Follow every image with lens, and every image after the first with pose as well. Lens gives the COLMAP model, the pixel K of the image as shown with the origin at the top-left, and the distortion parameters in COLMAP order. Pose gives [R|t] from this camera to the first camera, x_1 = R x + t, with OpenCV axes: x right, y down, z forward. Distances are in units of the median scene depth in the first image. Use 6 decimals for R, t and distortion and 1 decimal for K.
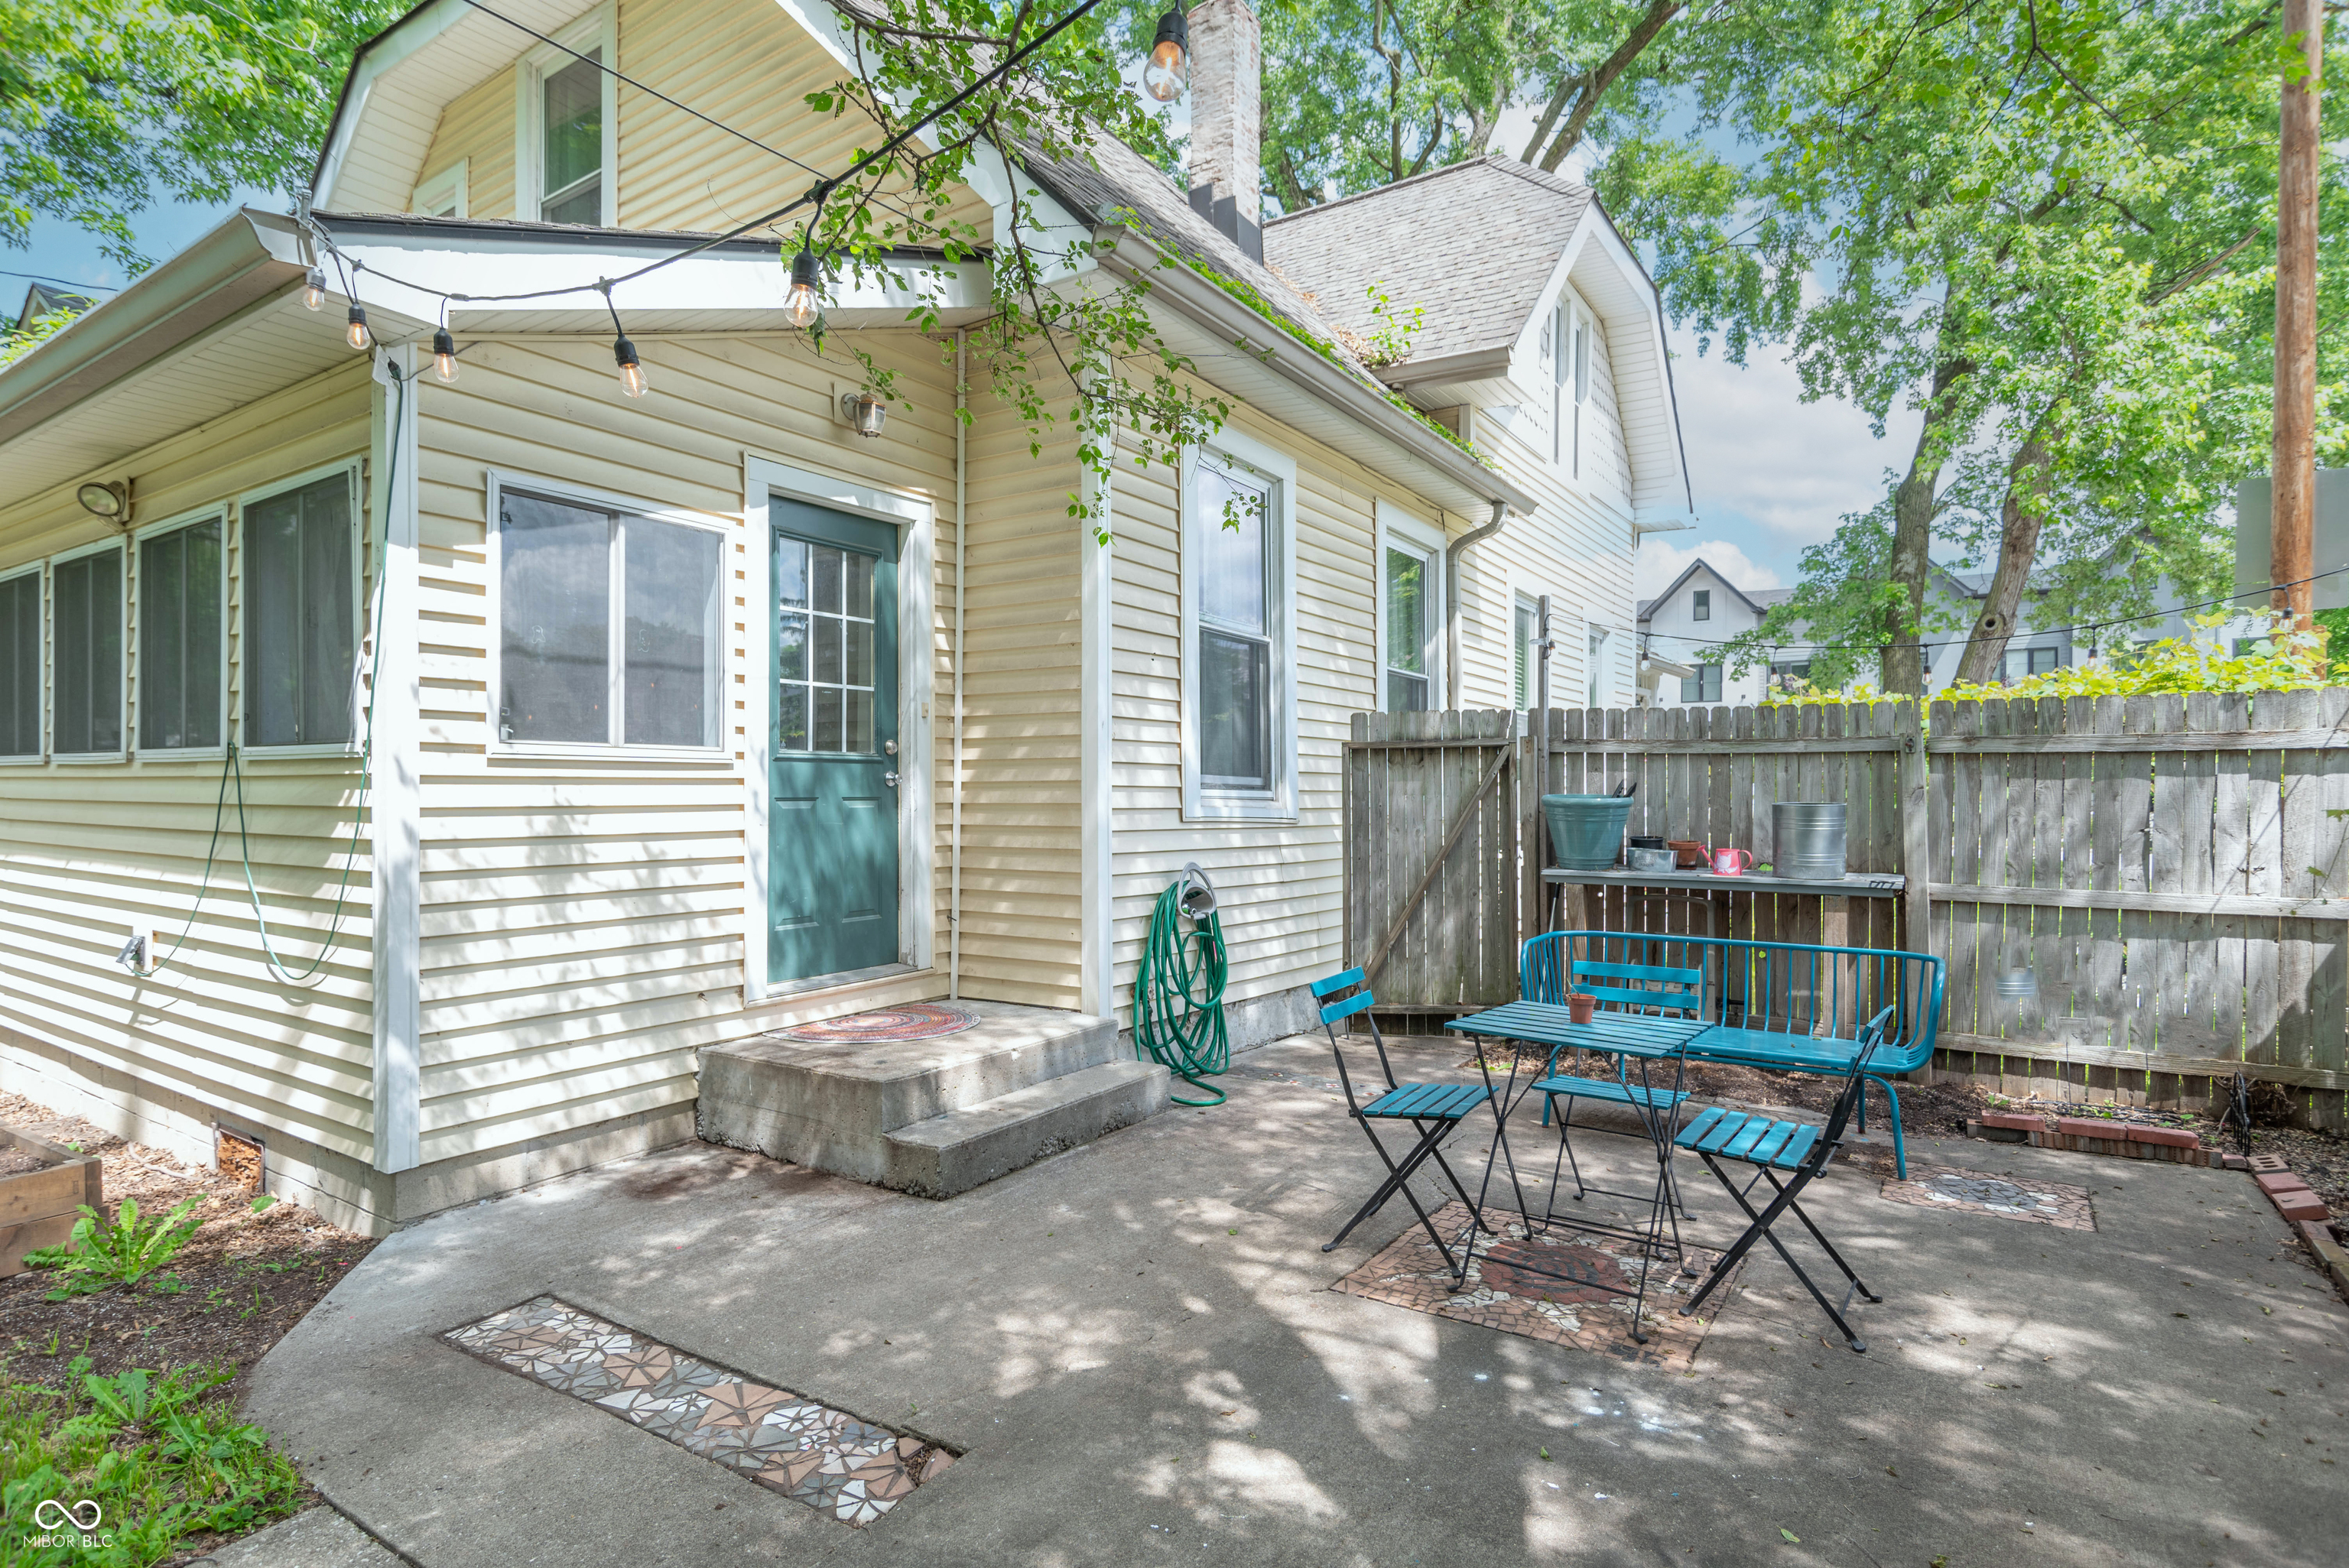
lens RADIAL K [[1208.0, 0, 1174.5], [0, 1208.0, 784.0], [0, 0, 1]] dist [-0.000843, 0.000320]
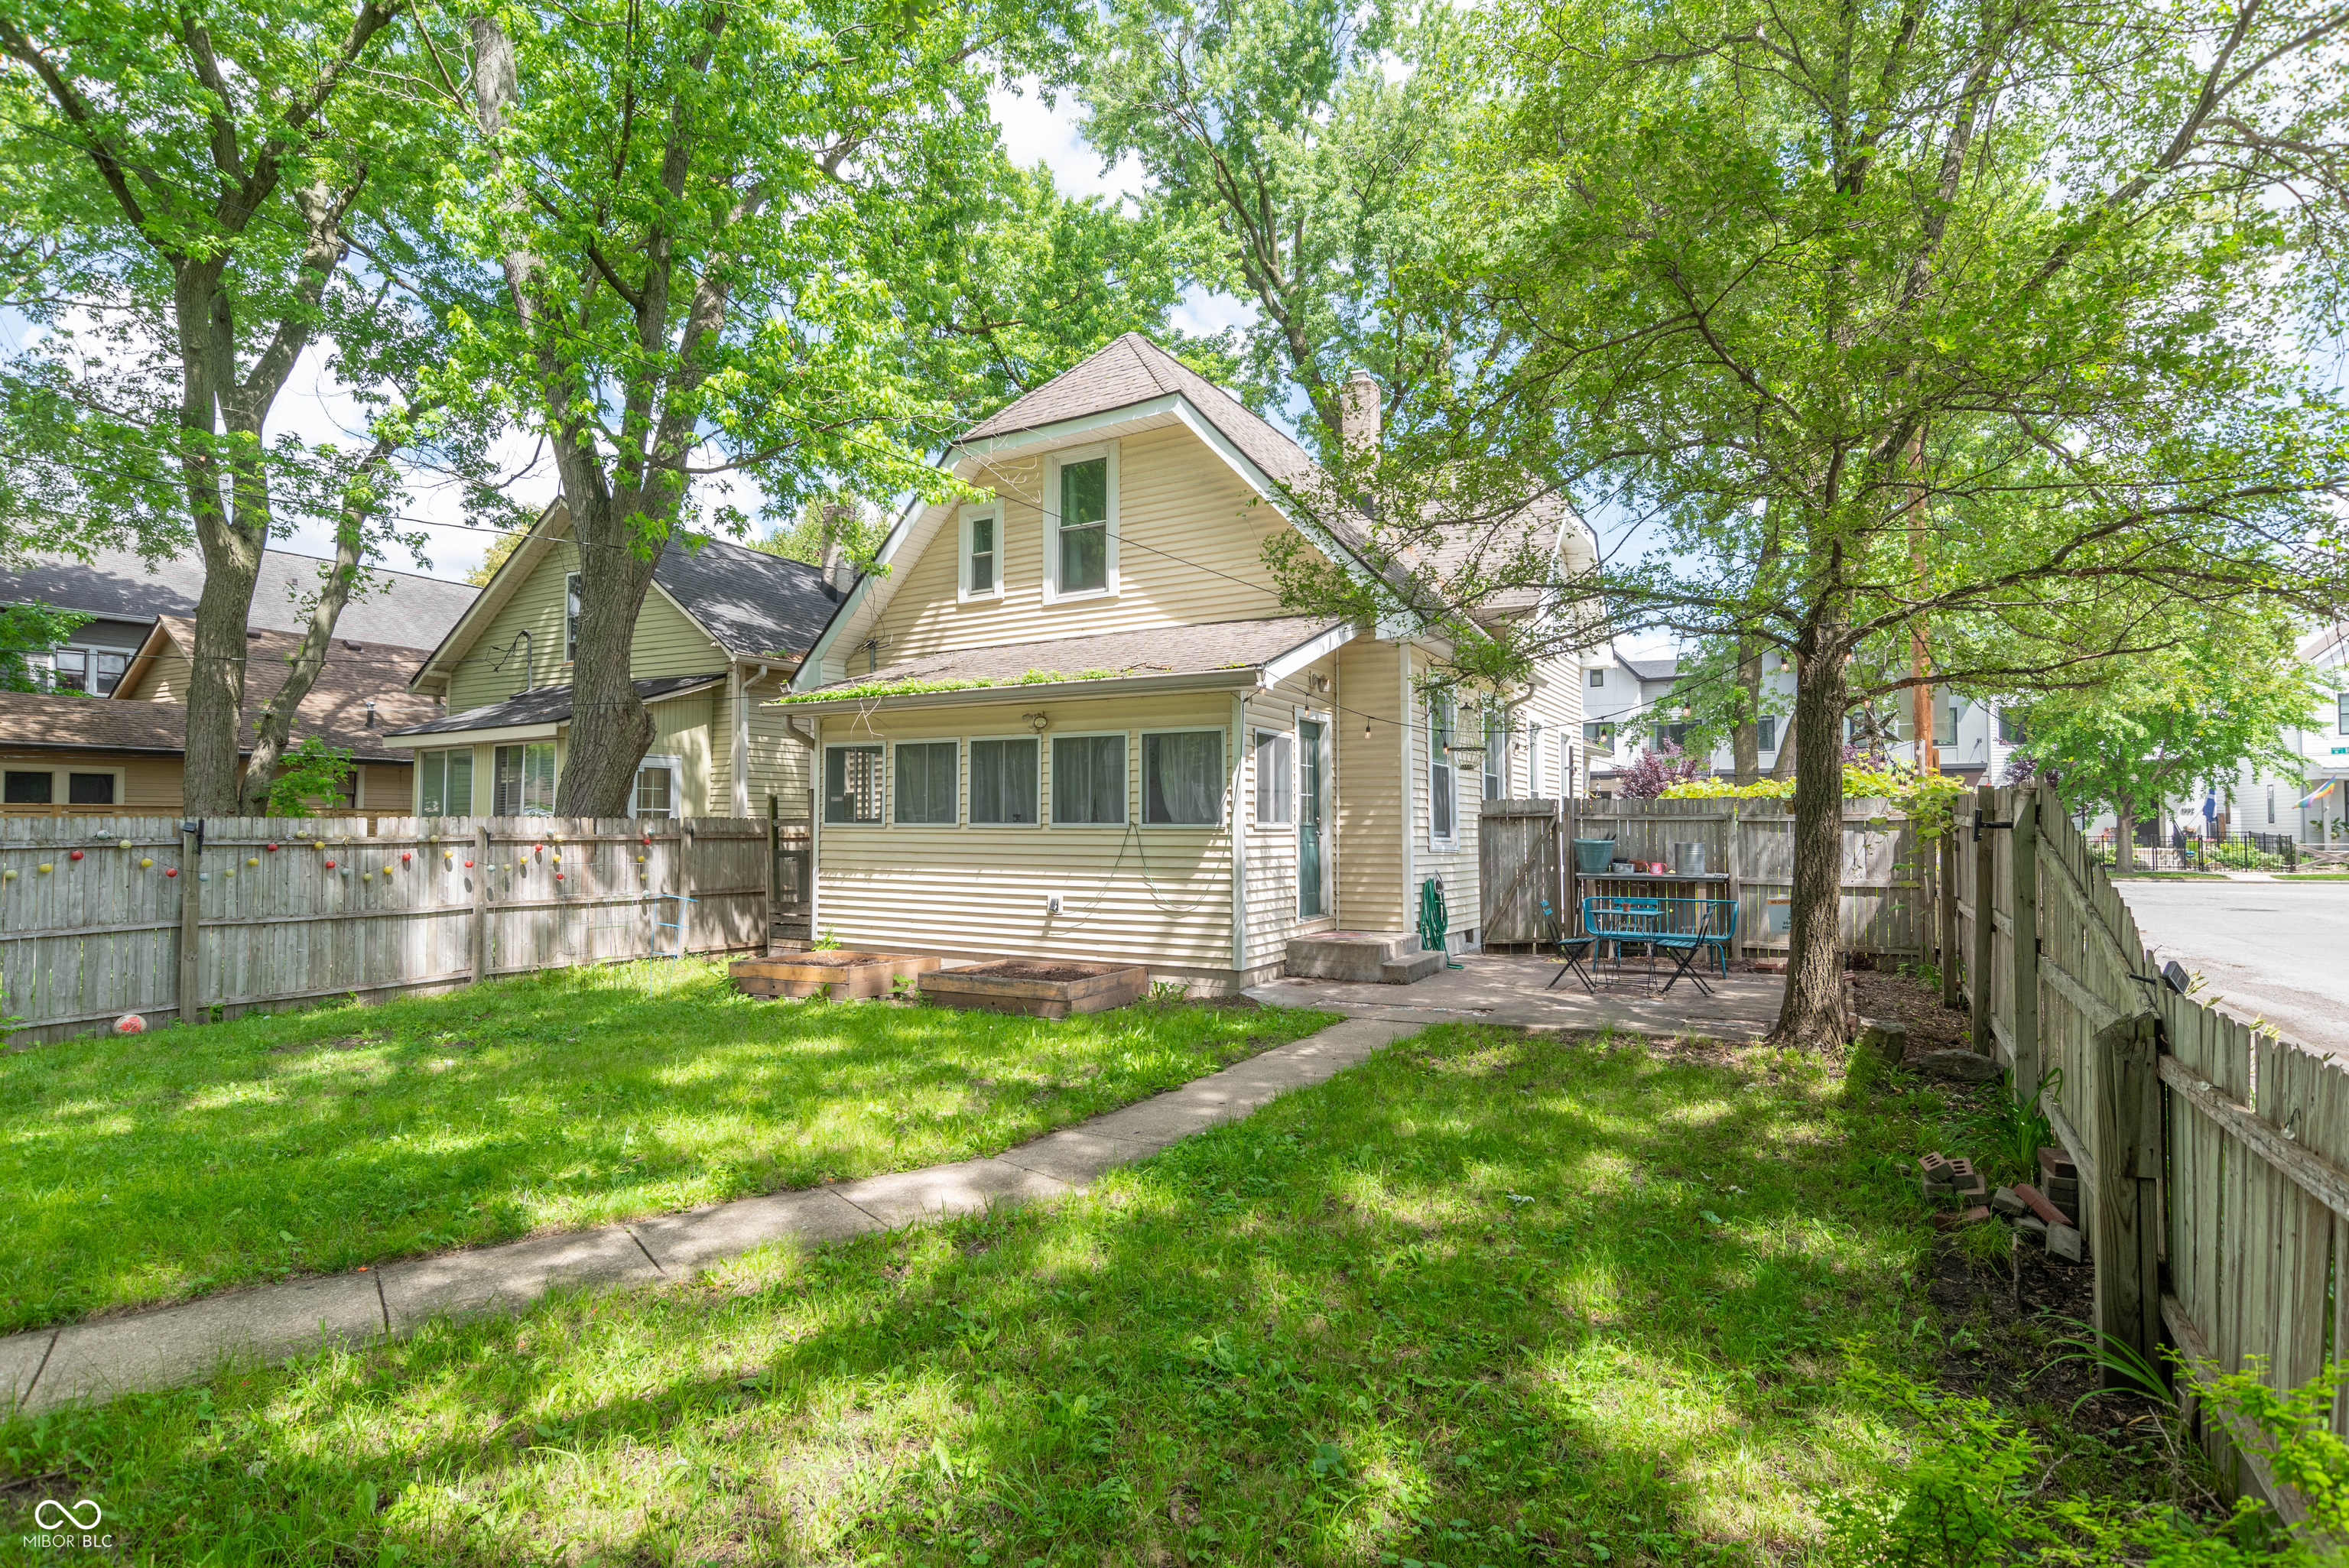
lens RADIAL K [[1202.3, 0, 1175.6], [0, 1202.3, 821.8], [0, 0, 1]] dist [-0.061617, 0.000115]
pose [[0.996453, -0.003334, 0.084087, -0.797998], [0.003505, 0.999992, -0.001884, -0.027263], [-0.084080, 0.002172, 0.996457, -1.458208]]
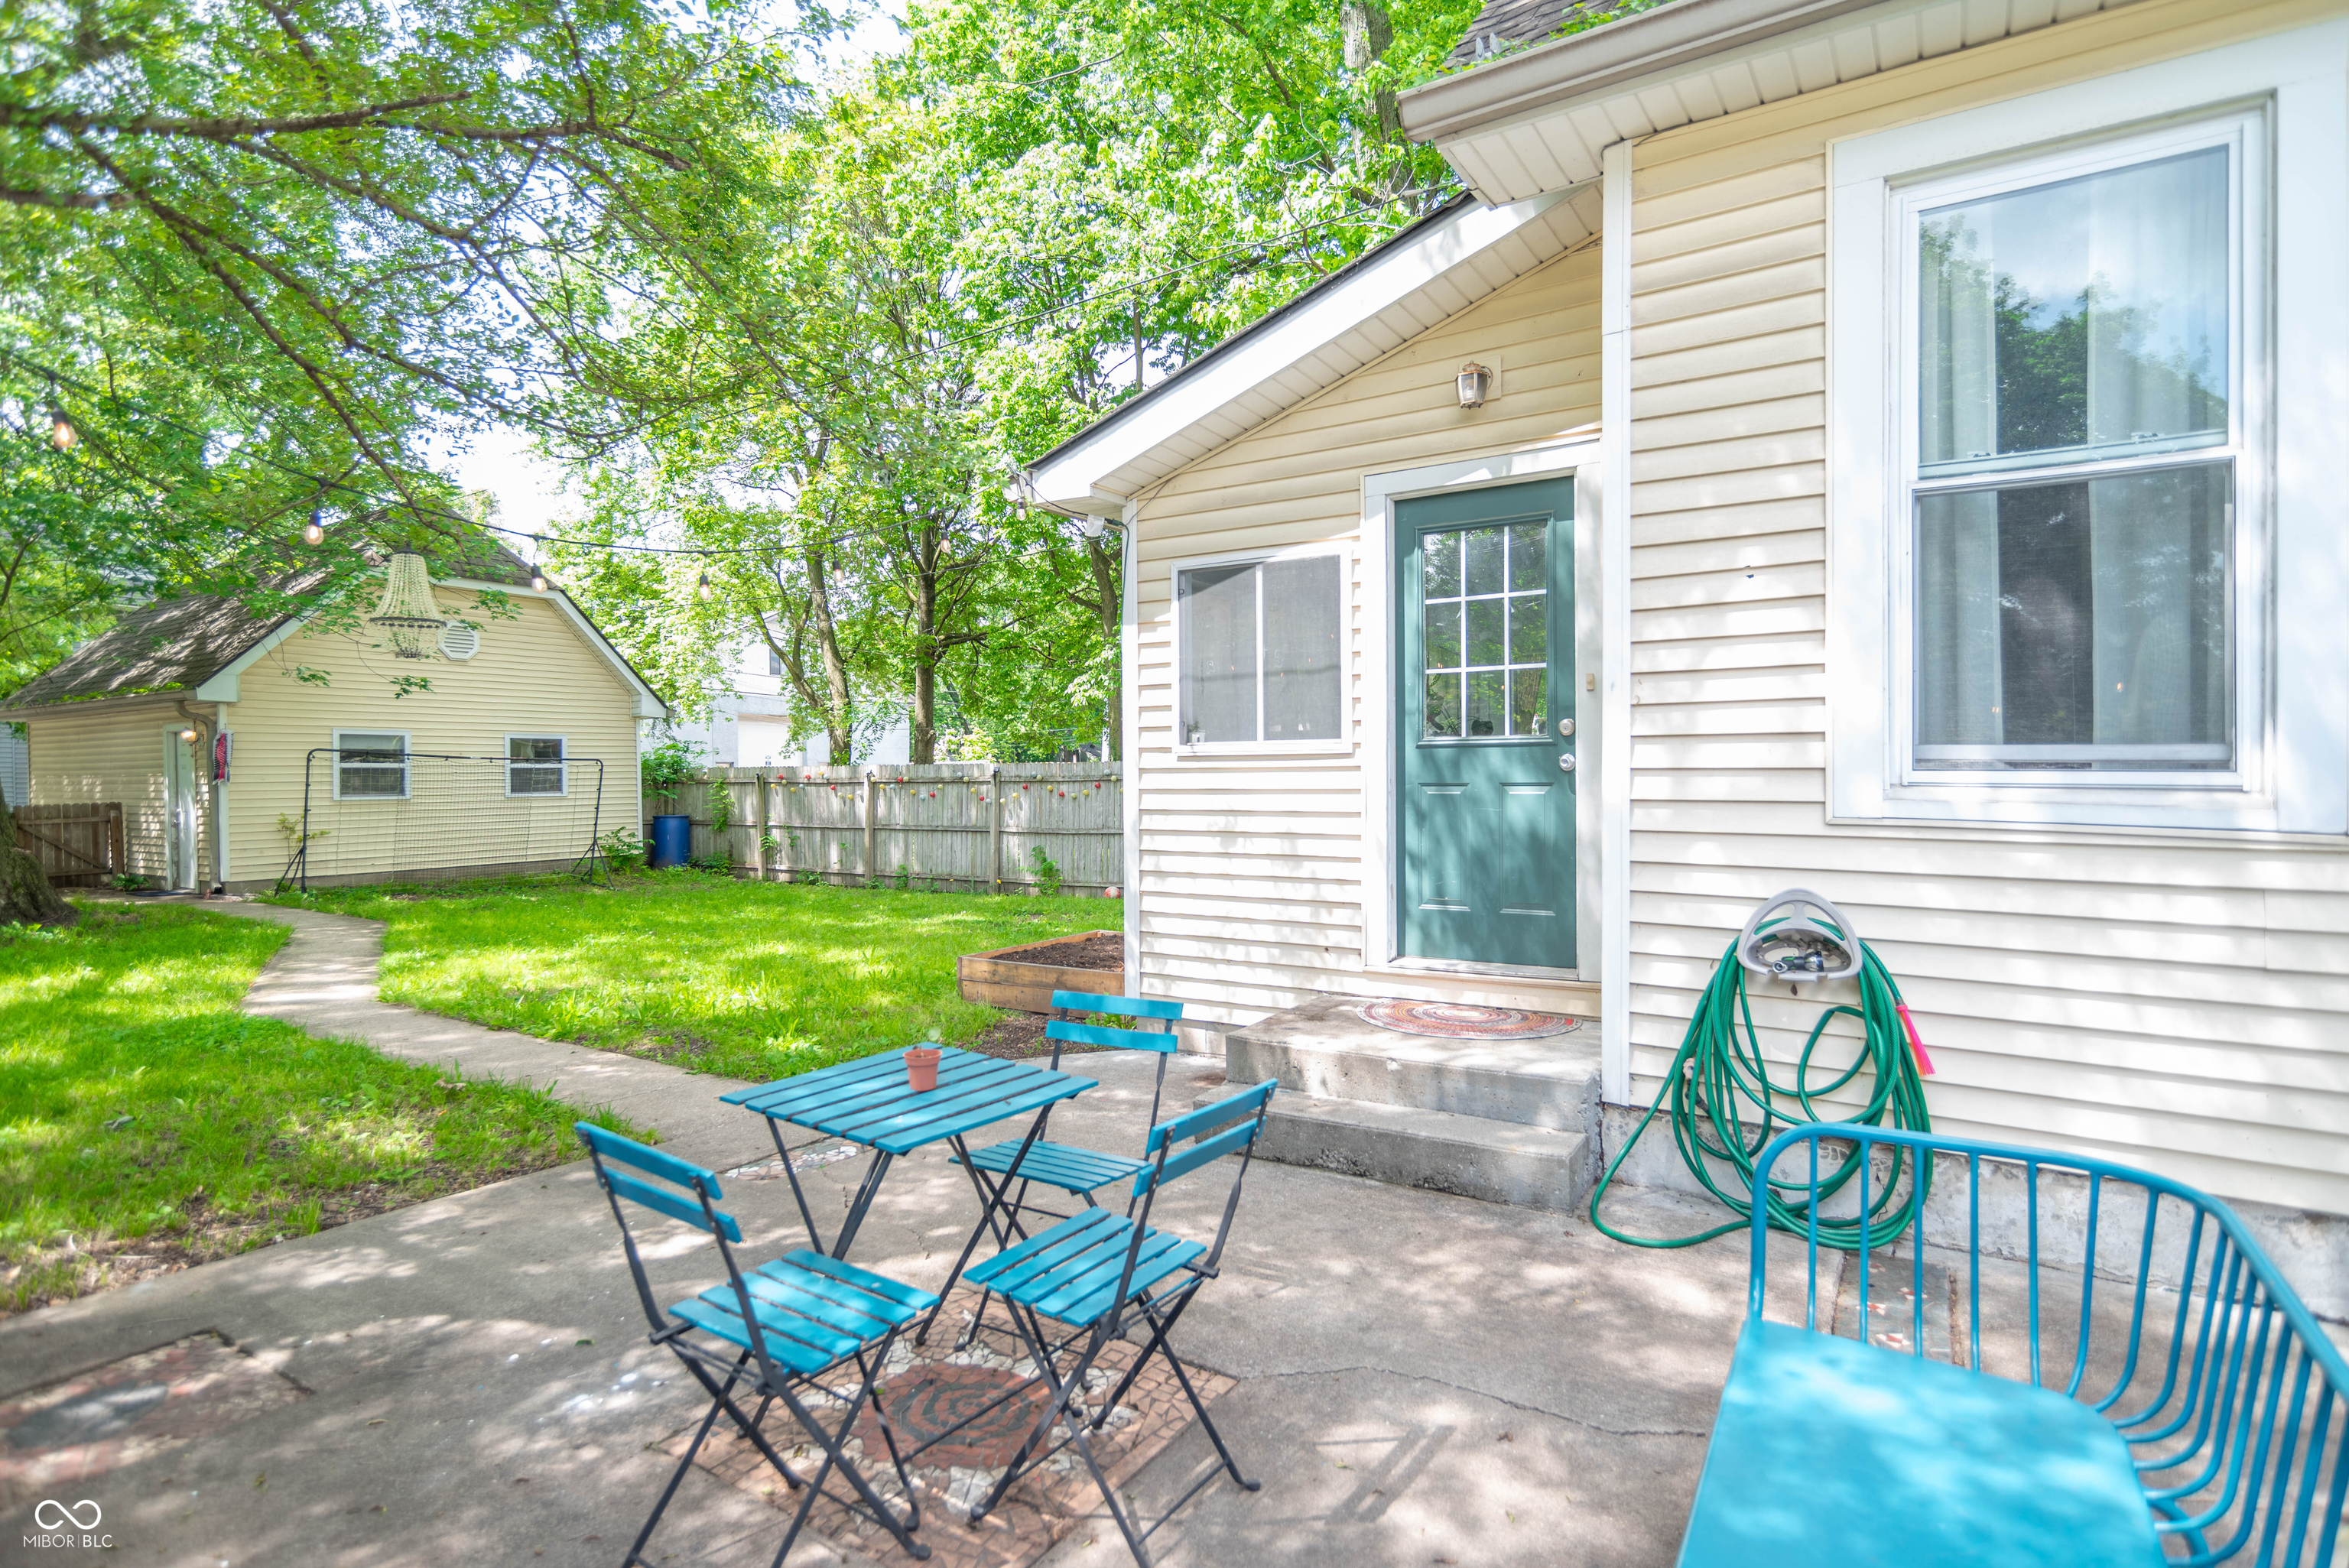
lens RADIAL K [[1213.9, 0, 1159.0], [0, 1213.9, 789.6], [0, 0, 1]] dist [0.004483, 0.001066]
pose [[0.007575, 0.008757, -0.999933, 0.769155], [0.010093, 0.999910, 0.008833, 0.005795], [0.999920, -0.010159, 0.007486, 0.798643]]
